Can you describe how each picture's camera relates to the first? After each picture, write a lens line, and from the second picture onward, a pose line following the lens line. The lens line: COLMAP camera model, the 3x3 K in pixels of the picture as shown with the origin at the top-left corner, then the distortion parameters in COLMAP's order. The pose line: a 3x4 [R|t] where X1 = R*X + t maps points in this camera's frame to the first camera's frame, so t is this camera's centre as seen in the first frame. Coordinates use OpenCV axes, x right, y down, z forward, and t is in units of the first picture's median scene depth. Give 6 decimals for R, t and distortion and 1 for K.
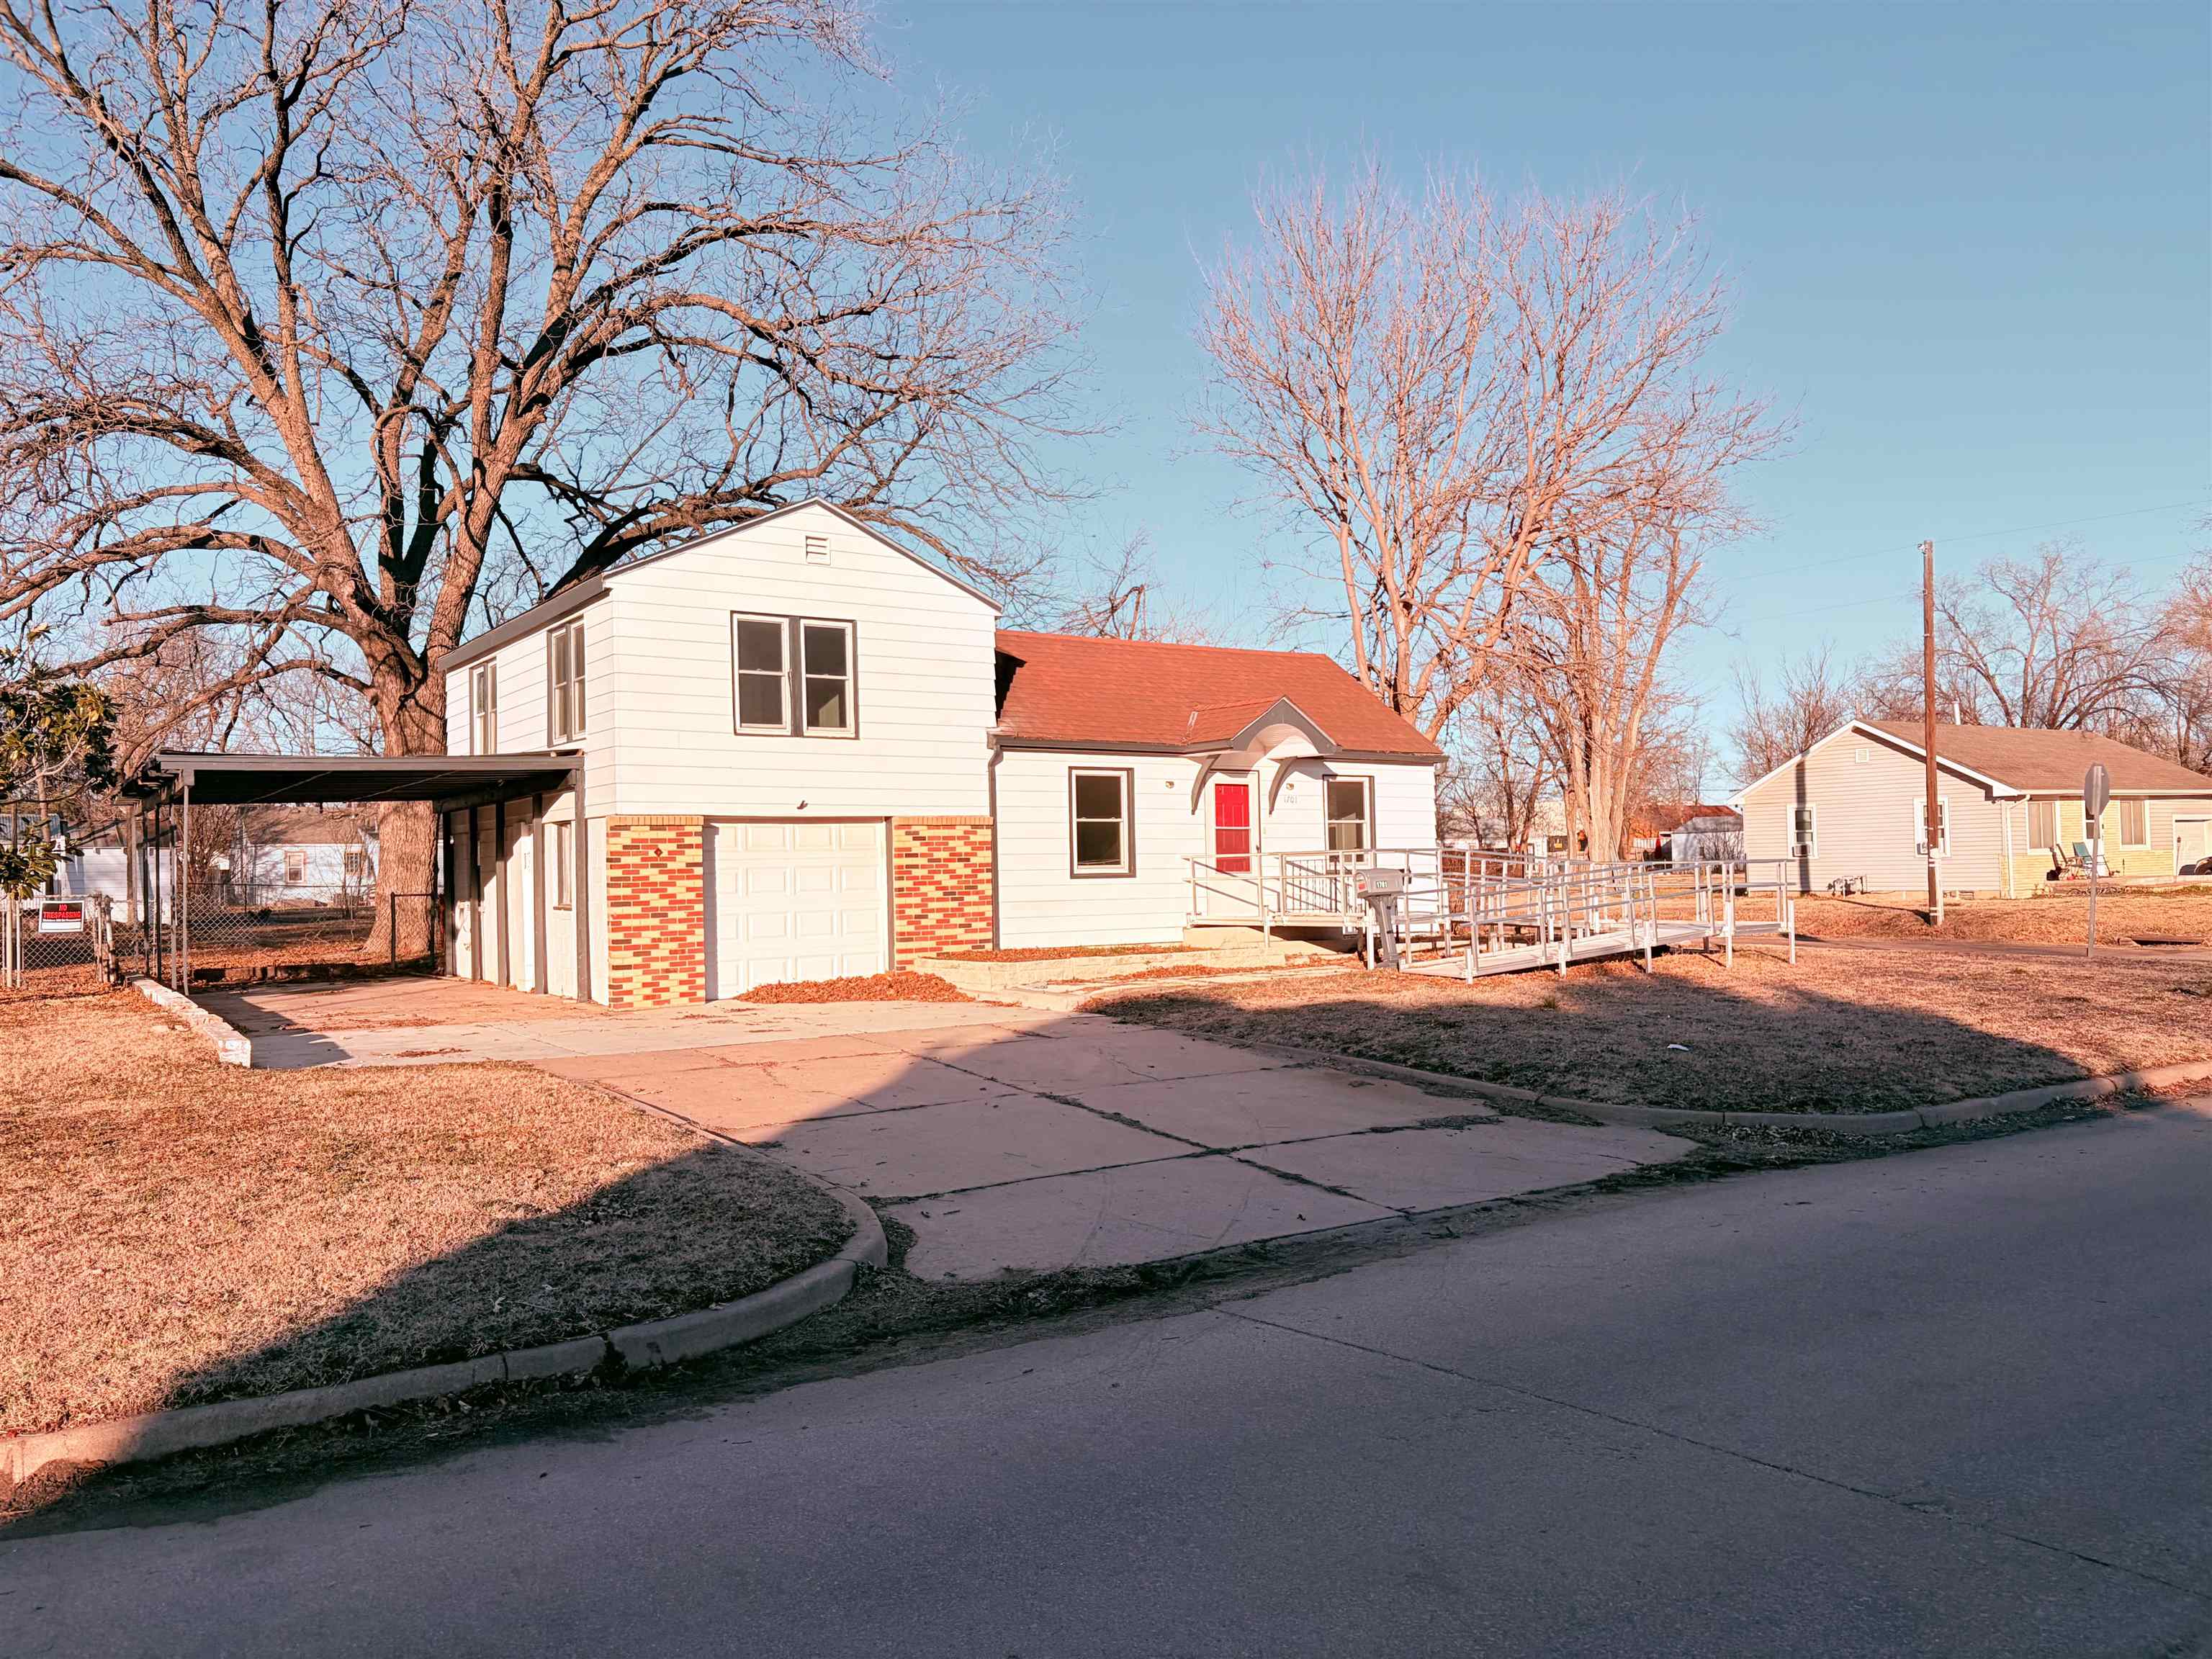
lens RADIAL K [[1646.8, 0, 1113.2], [0, 1646.8, 825.9], [0, 0, 1]] dist [0.063729, -0.000065]
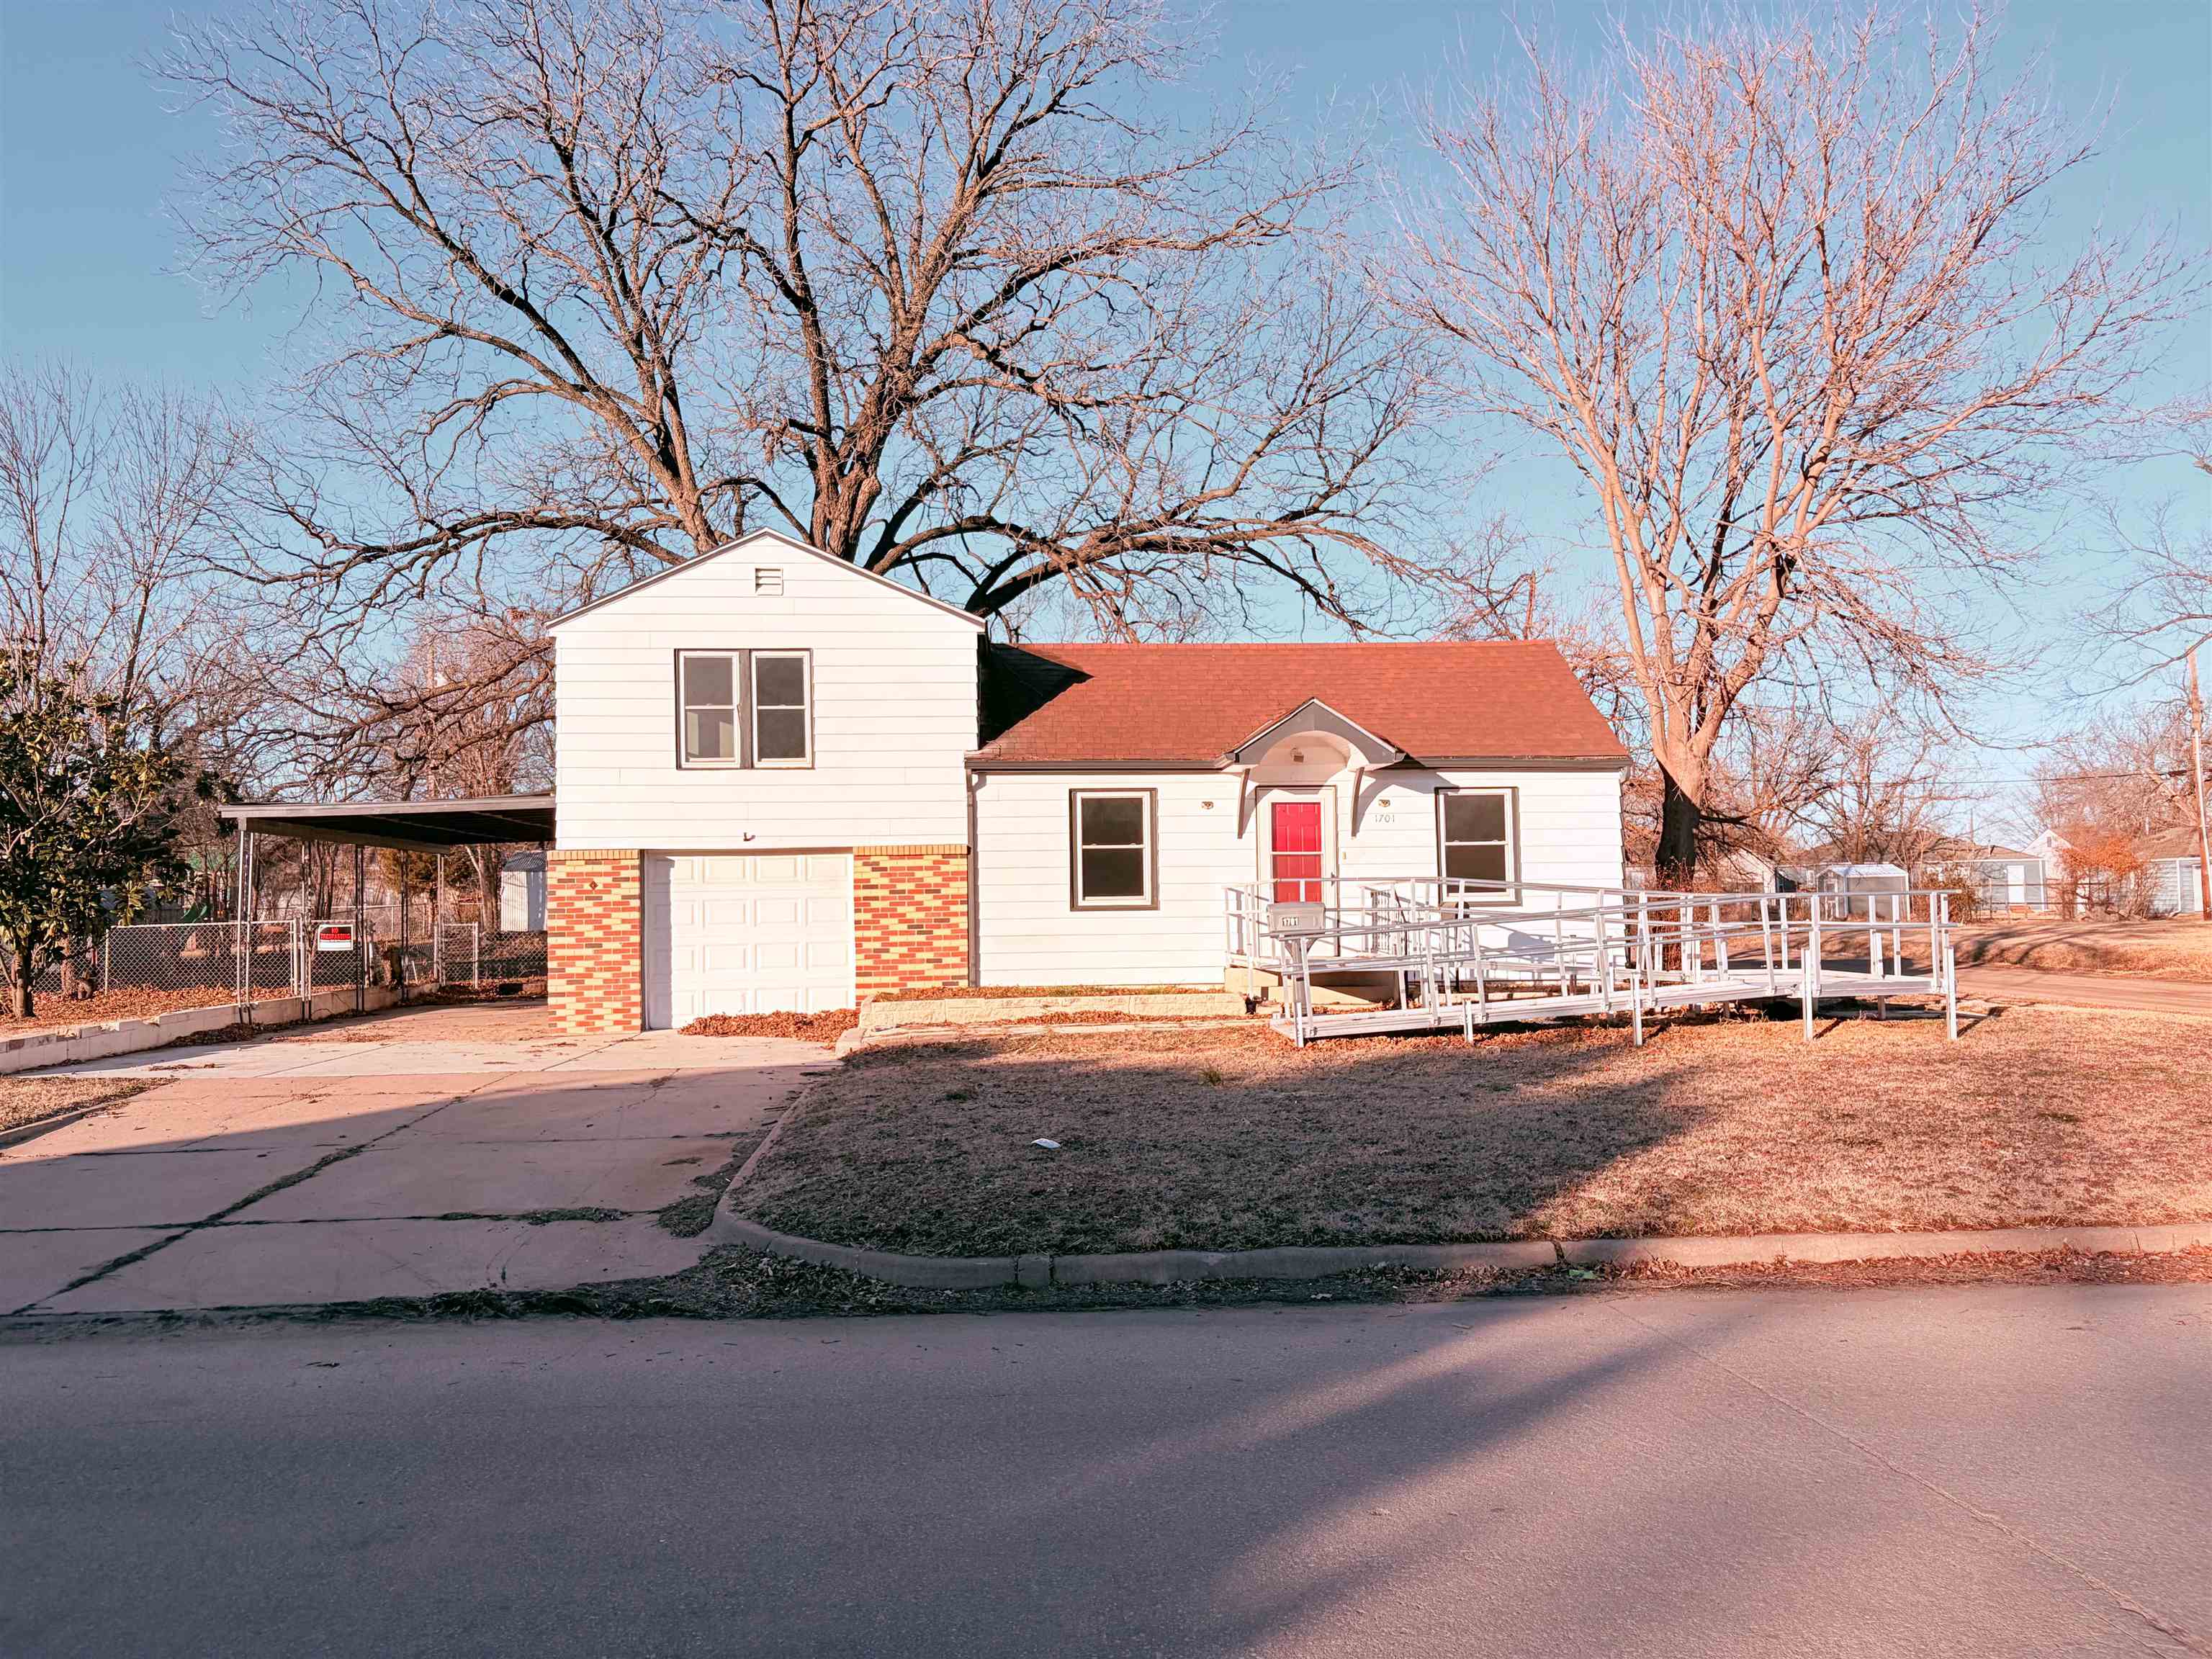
lens RADIAL K [[1646.8, 0, 1107.0], [0, 1646.8, 836.7], [0, 0, 1]] dist [0.063729, -0.000065]
pose [[0.869108, -0.015608, -0.494377, 0.473638], [0.012768, 0.999877, -0.009120, -0.000988], [0.494458, 0.001614, 0.869200, 0.226503]]
